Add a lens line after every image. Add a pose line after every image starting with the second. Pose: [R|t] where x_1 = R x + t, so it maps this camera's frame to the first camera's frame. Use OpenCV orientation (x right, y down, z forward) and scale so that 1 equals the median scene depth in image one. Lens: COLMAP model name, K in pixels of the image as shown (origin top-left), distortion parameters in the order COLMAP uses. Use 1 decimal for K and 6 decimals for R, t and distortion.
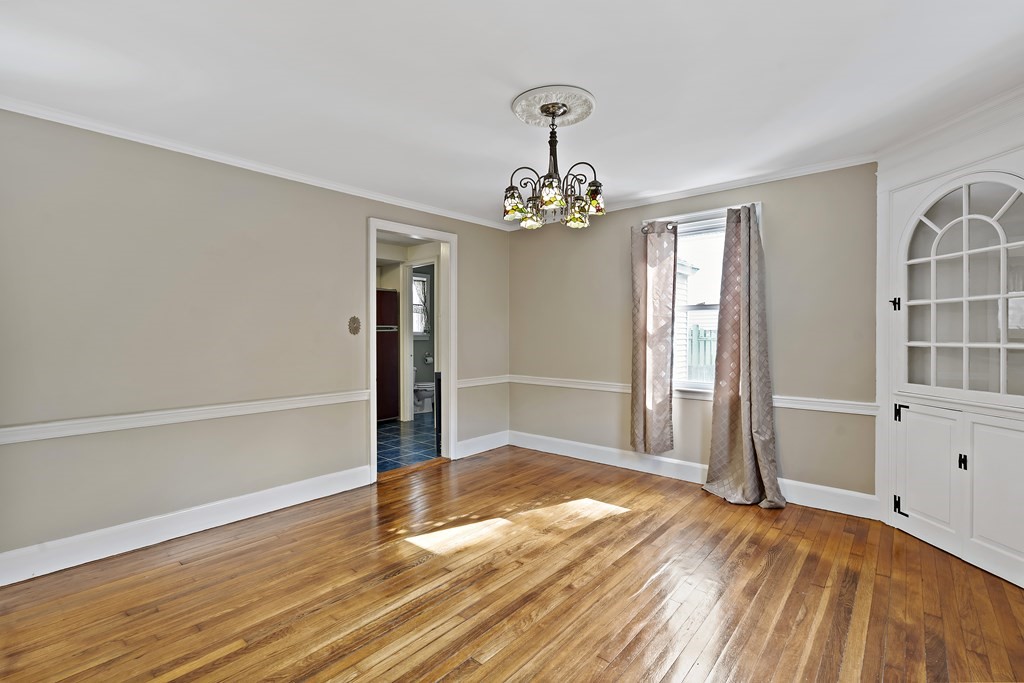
lens RADIAL K [[466.7, 0, 513.0], [0, 466.7, 327.5], [0, 0, 1]] dist [-0.002385, -0.000029]
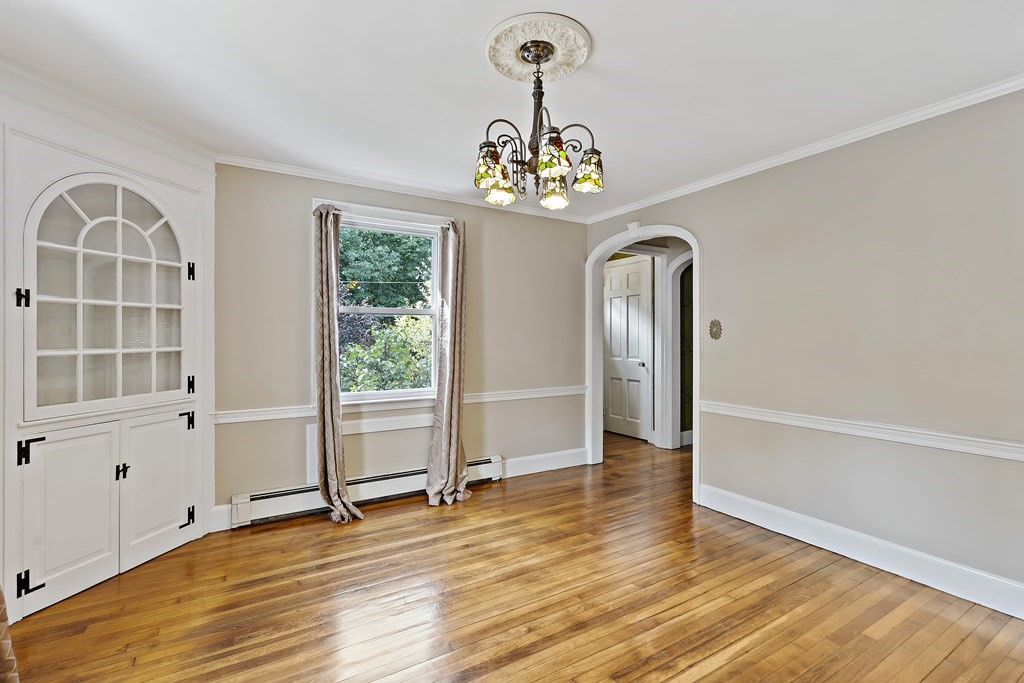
lens RADIAL K [[466.7, 0, 513.0], [0, 466.7, 327.5], [0, 0, 1]] dist [-0.002385, -0.000029]
pose [[-0.952251, 0.004950, 0.305276, -0.110265], [-0.003797, 0.999599, -0.028053, 0.013651], [-0.305292, -0.027873, -0.951851, 1.741387]]
